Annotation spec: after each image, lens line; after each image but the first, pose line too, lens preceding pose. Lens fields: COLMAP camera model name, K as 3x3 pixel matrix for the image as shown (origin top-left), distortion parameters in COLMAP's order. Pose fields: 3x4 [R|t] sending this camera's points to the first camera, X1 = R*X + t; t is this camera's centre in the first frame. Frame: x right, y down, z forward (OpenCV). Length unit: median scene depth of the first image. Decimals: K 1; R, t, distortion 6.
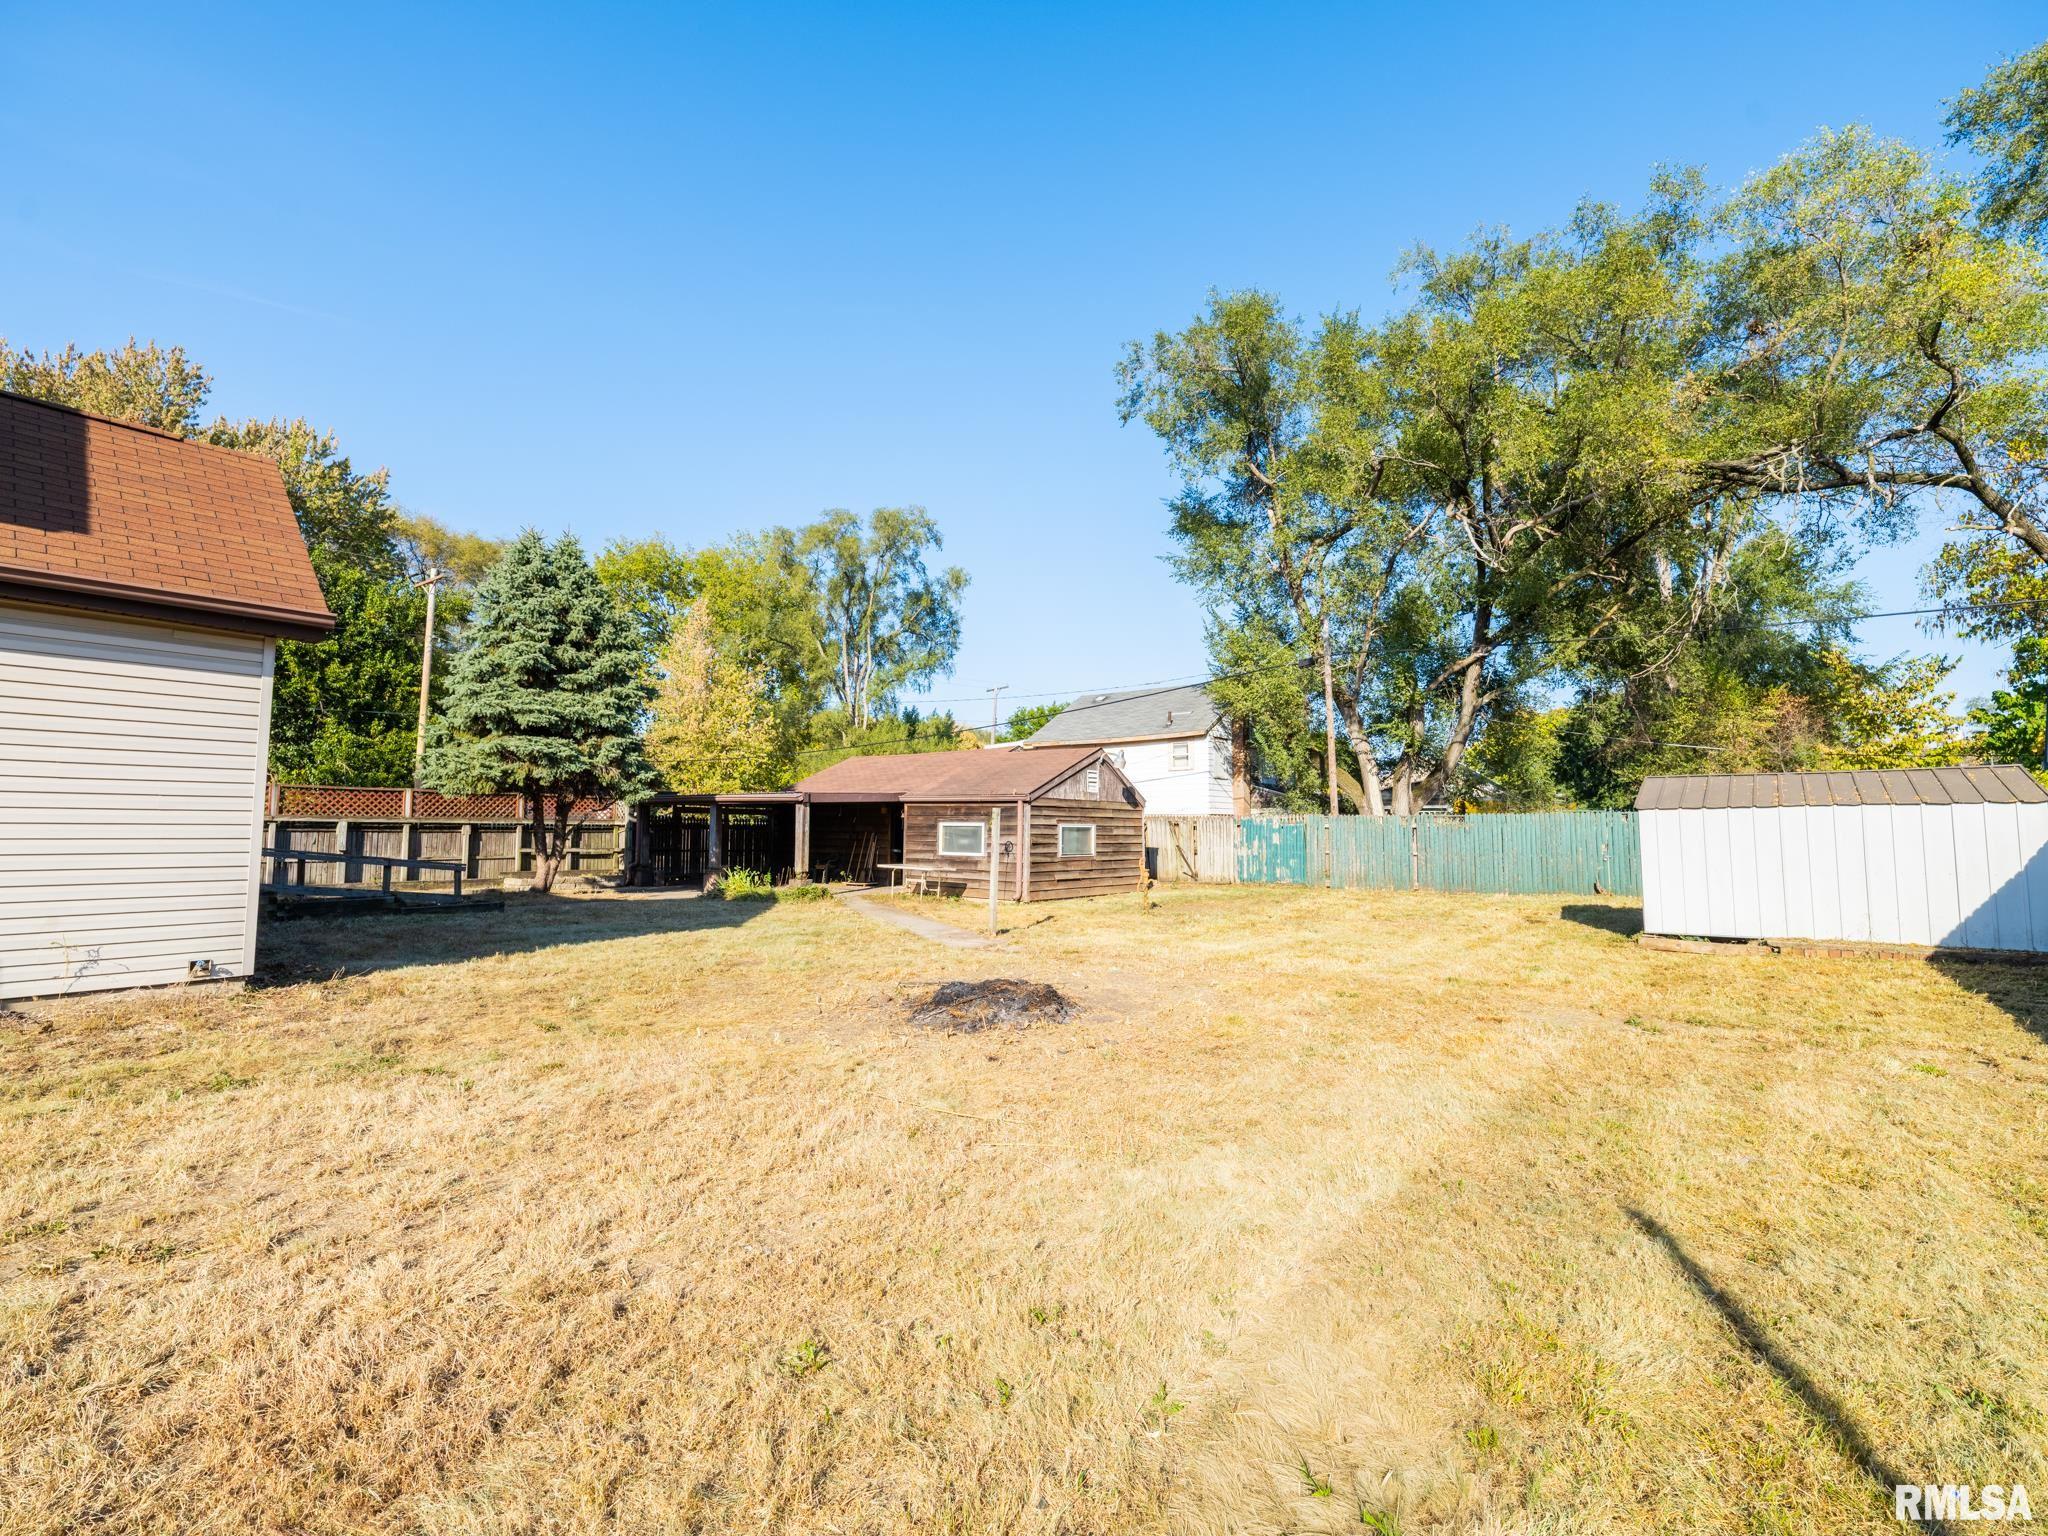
lens RADIAL K [[936.9, 0, 1023.5], [0, 936.9, 762.5], [0, 0, 1]] dist [0.000660, -0.000180]
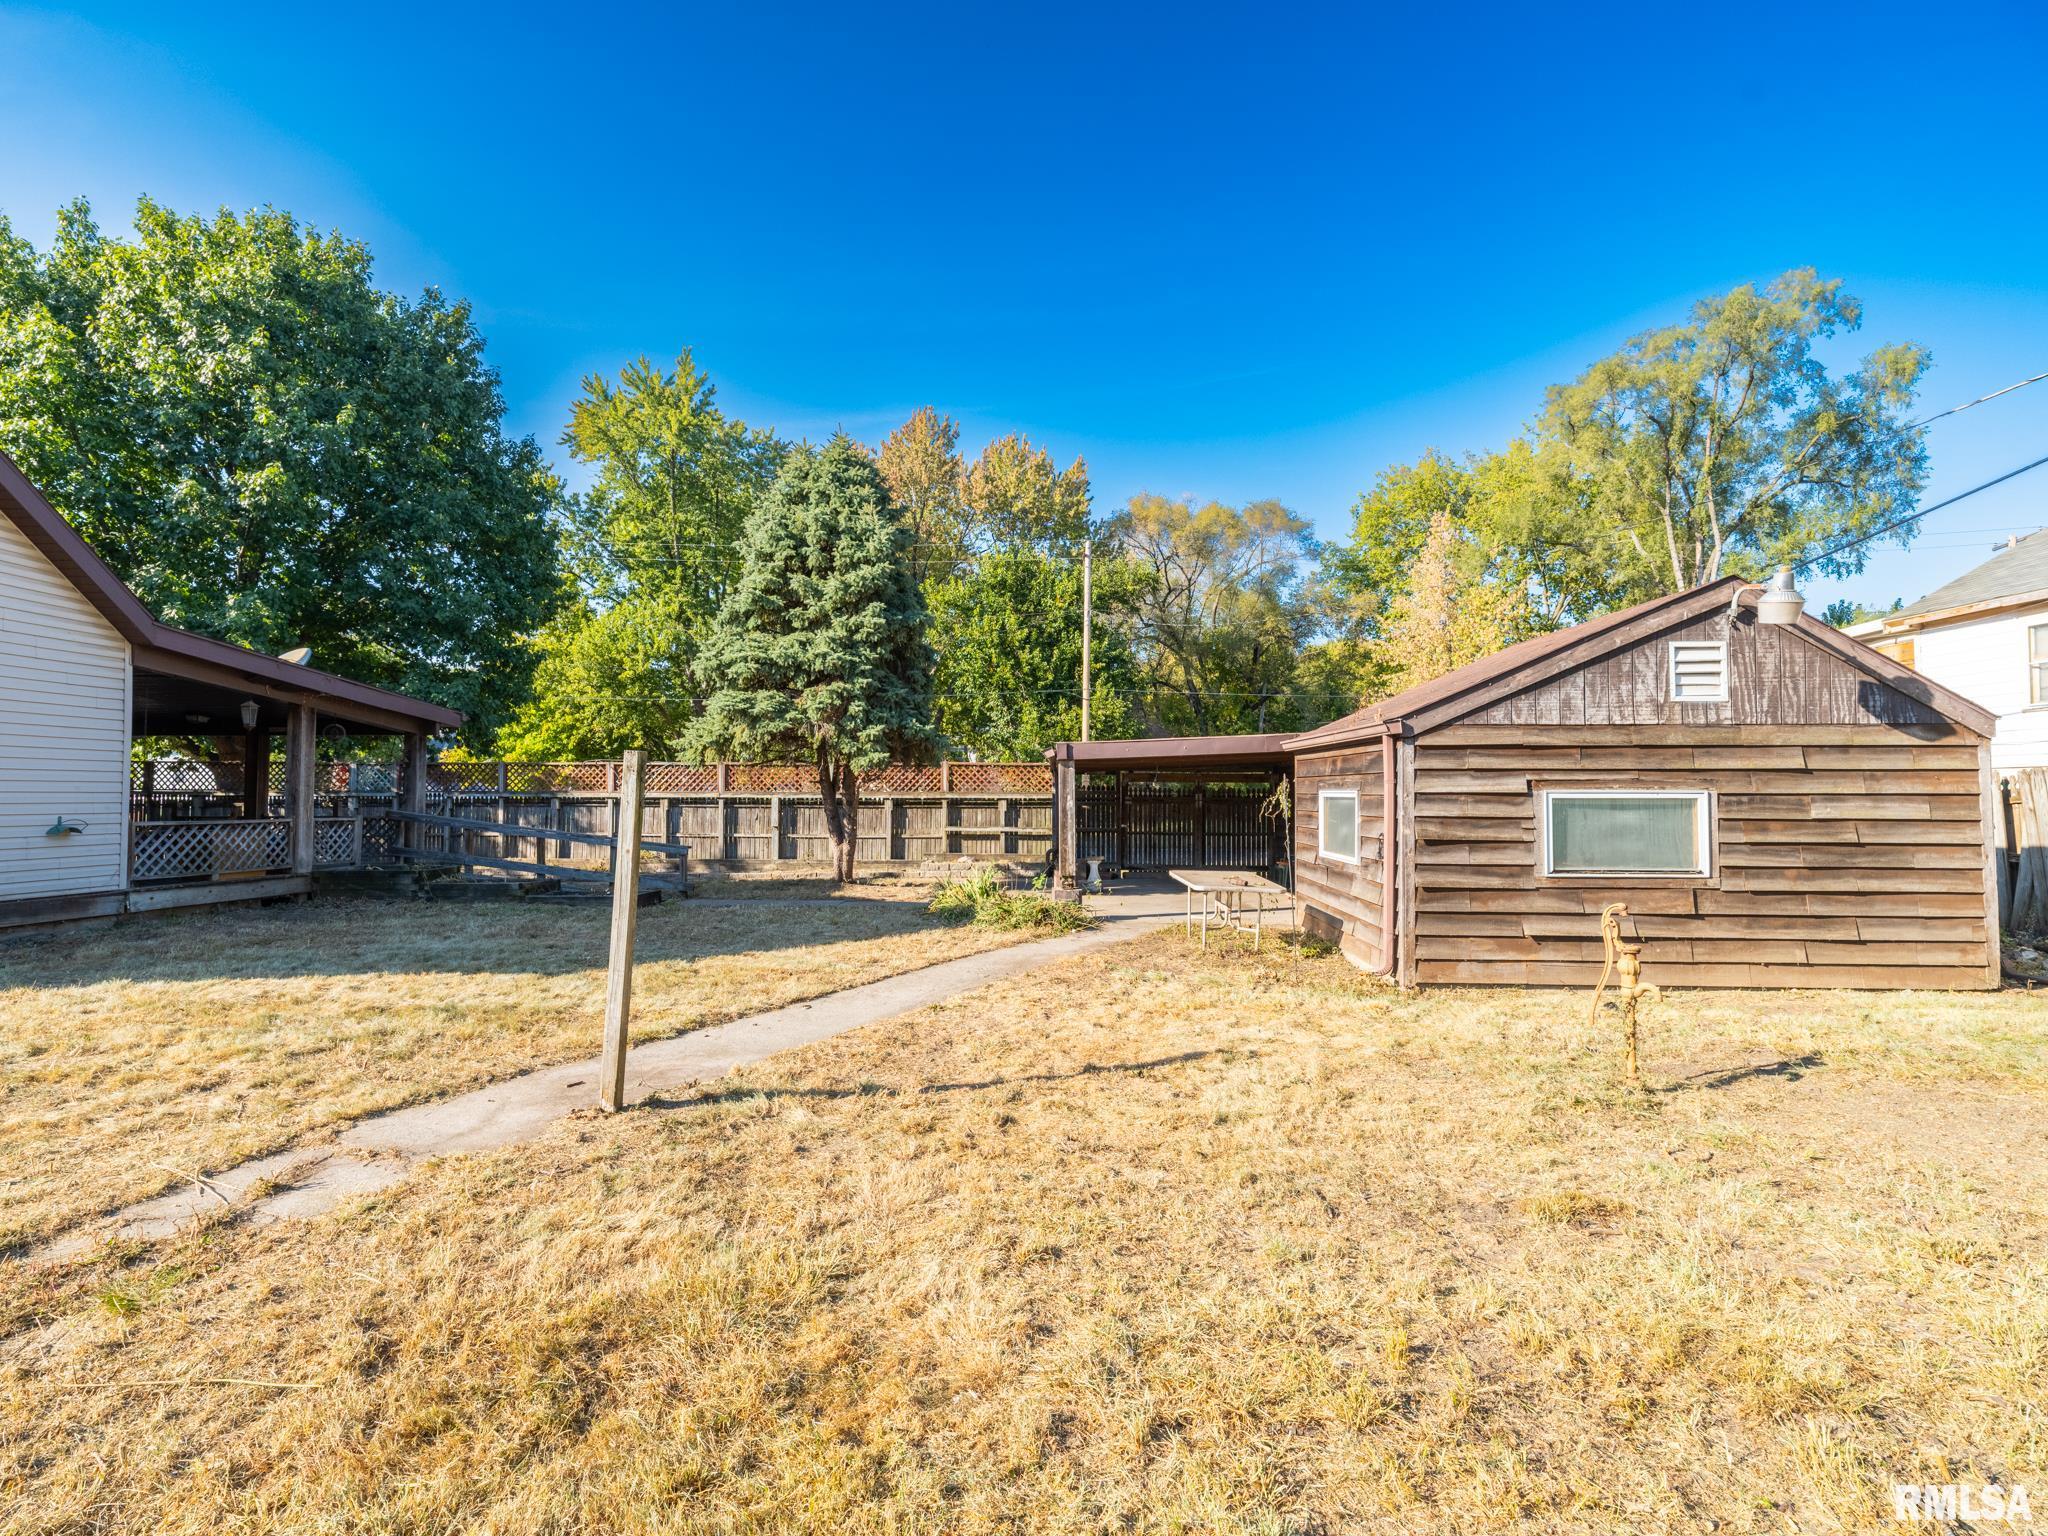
lens RADIAL K [[936.9, 0, 1020.6], [0, 936.9, 768.4], [0, 0, 1]] dist [0.000660, -0.000180]
pose [[0.573824, -0.031769, -0.818362, 0.227745], [0.060963, 0.998132, 0.003999, 0.041633], [0.816706, -0.052184, 0.574689, 0.600117]]
